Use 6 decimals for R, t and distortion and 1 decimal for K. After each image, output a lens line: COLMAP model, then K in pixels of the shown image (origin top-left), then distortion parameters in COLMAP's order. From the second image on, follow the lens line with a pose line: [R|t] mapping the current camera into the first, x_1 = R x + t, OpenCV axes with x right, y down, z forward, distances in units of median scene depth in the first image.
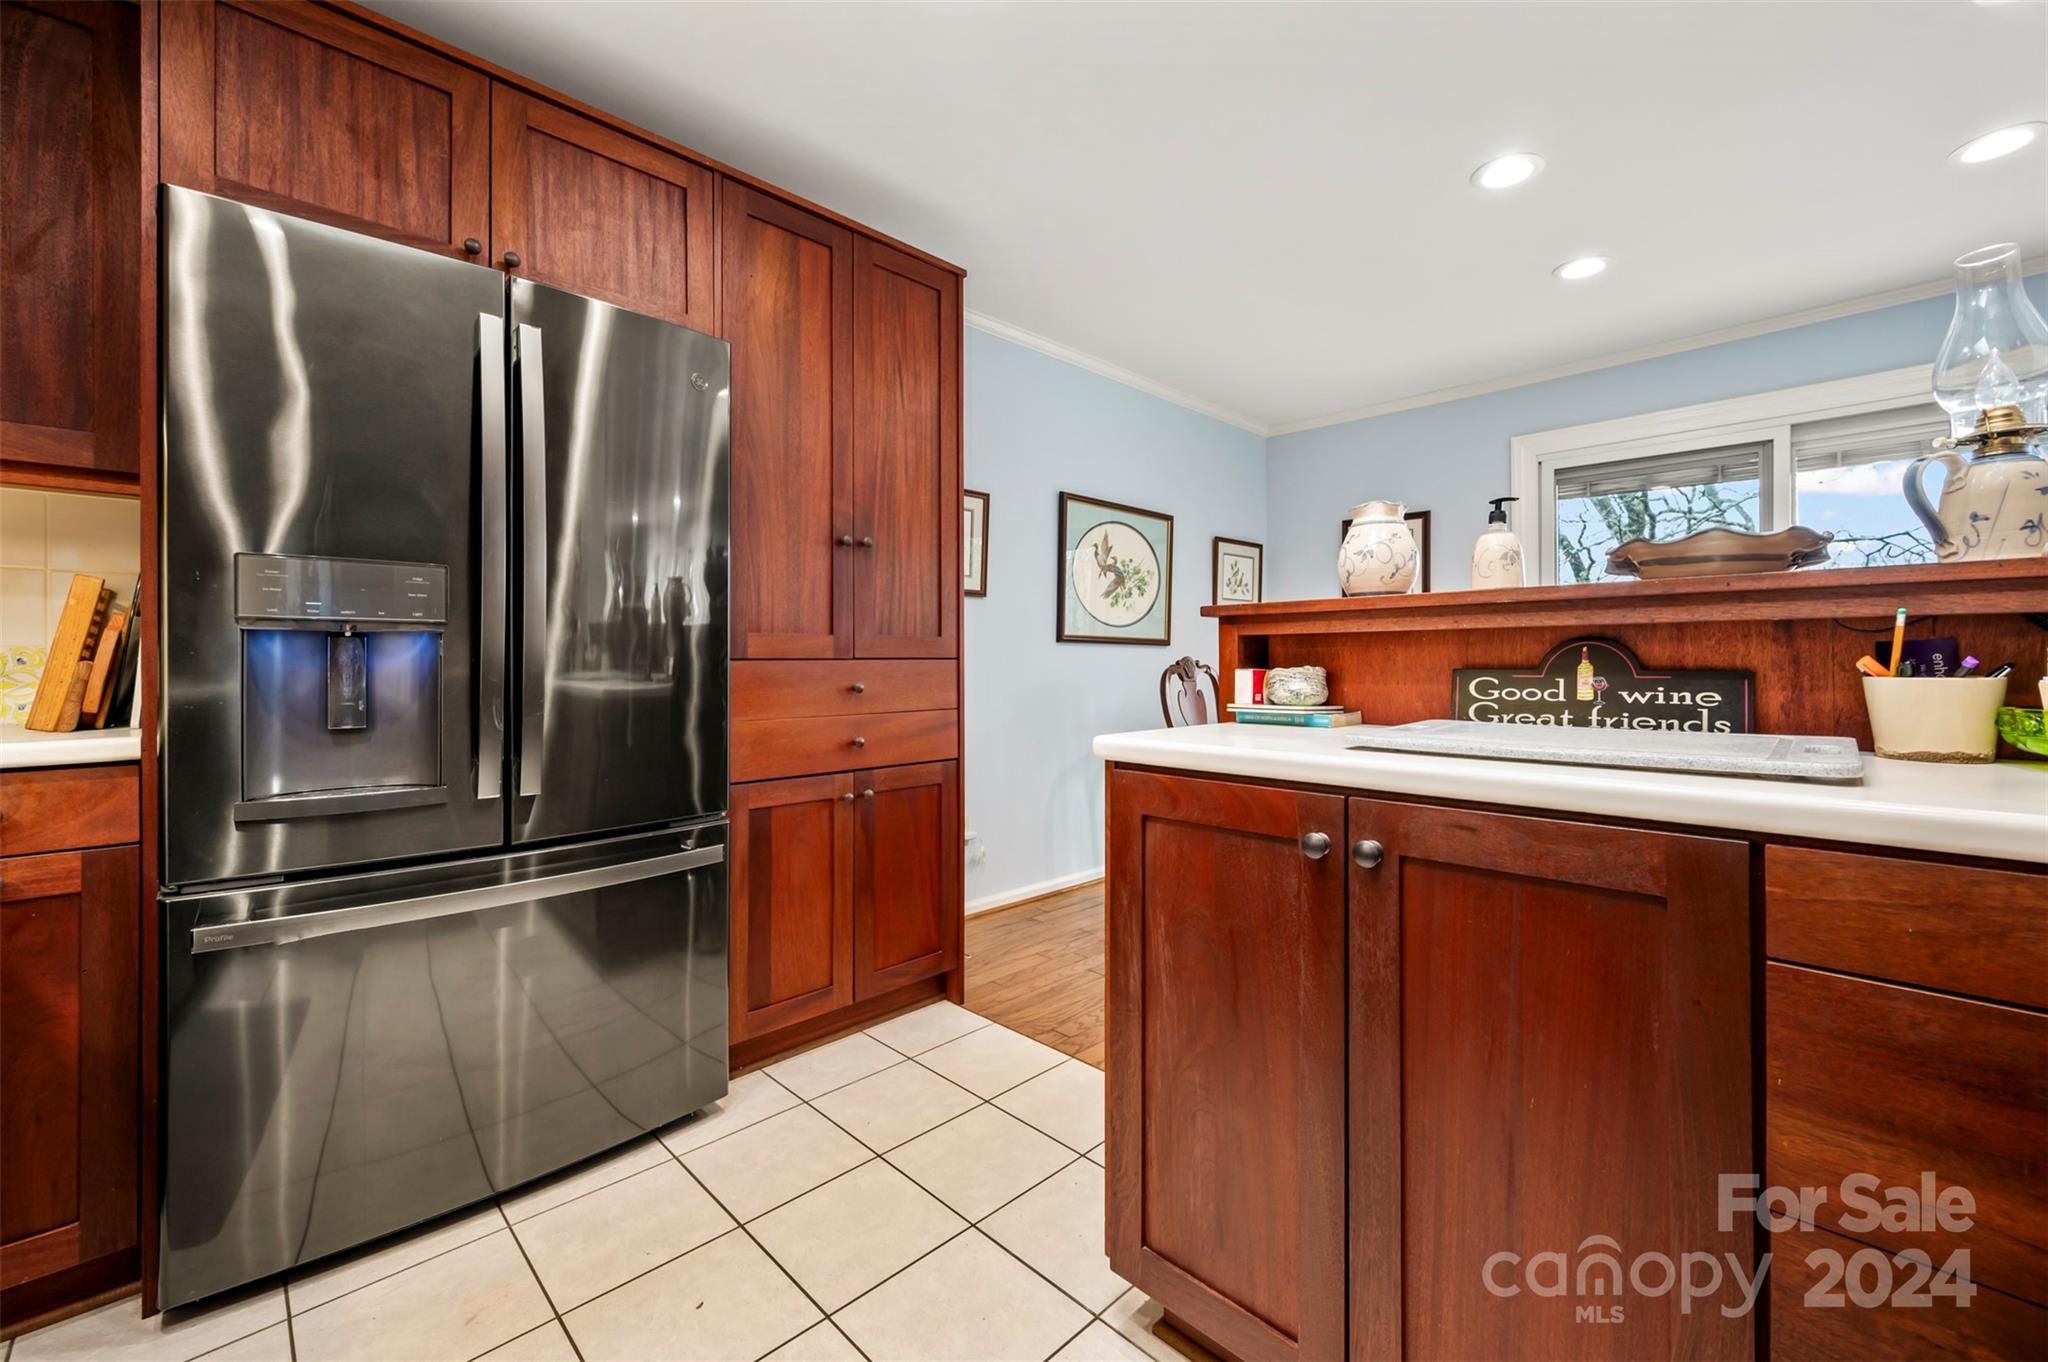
lens RADIAL K [[826.7, 0, 1018.3], [0, 826.7, 660.0], [0, 0, 1]] dist [0.000892, 0.000089]
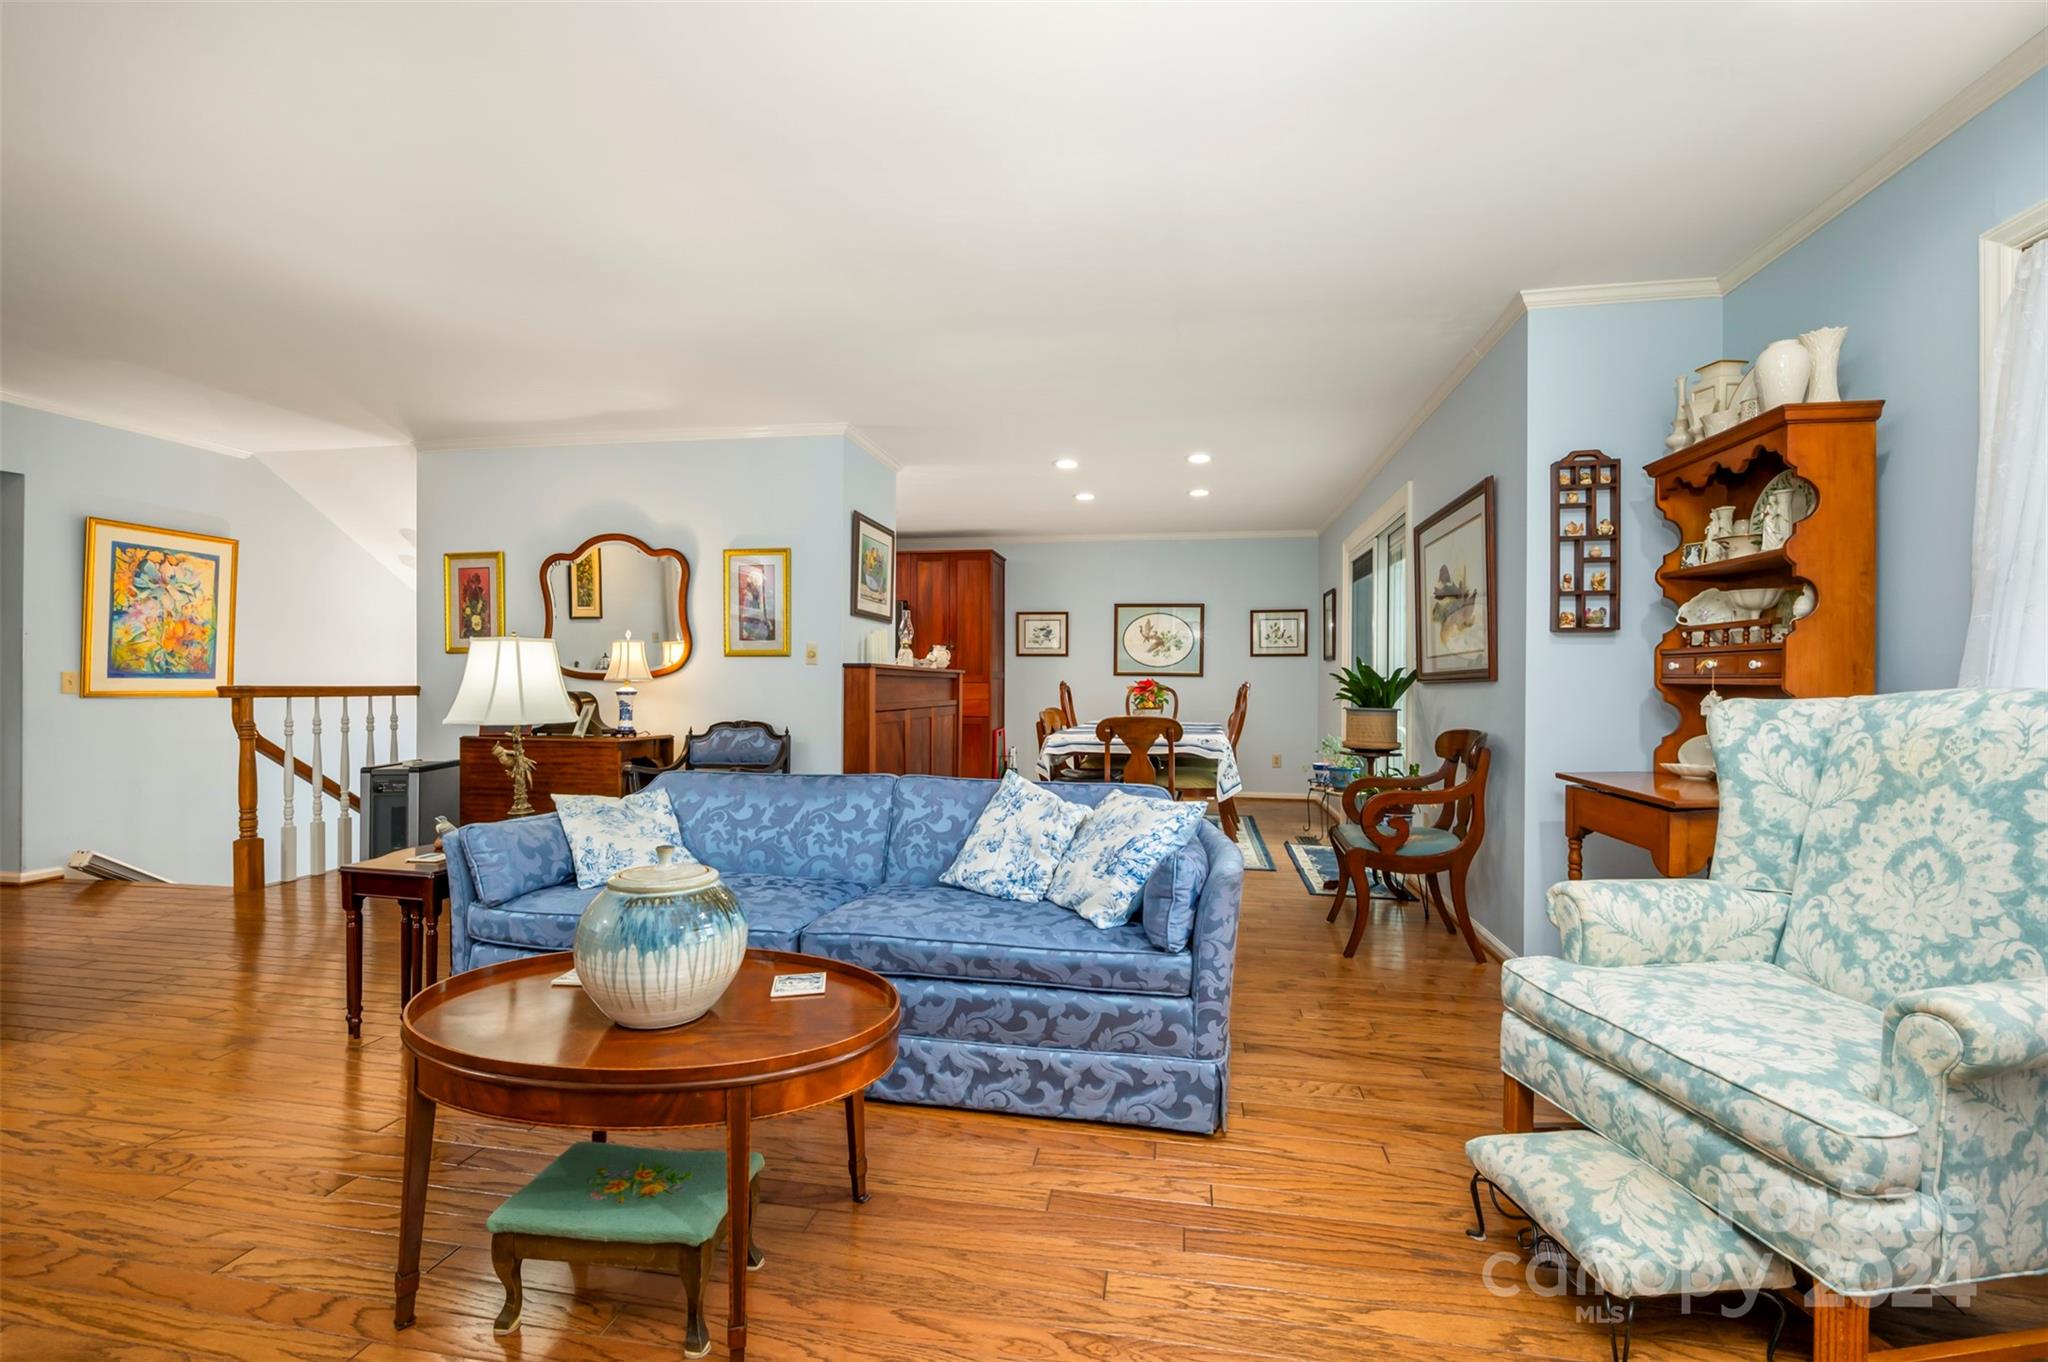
lens RADIAL K [[865.4, 0, 1024.0], [0, 865.4, 681.0], [0, 0, 1]] dist [0.000583, 0.000090]
pose [[0.568148, 0.003768, -0.822918, 1.595564], [-0.003644, 0.999991, 0.002063, -0.011465], [0.822919, 0.001827, 0.568156, -0.399583]]
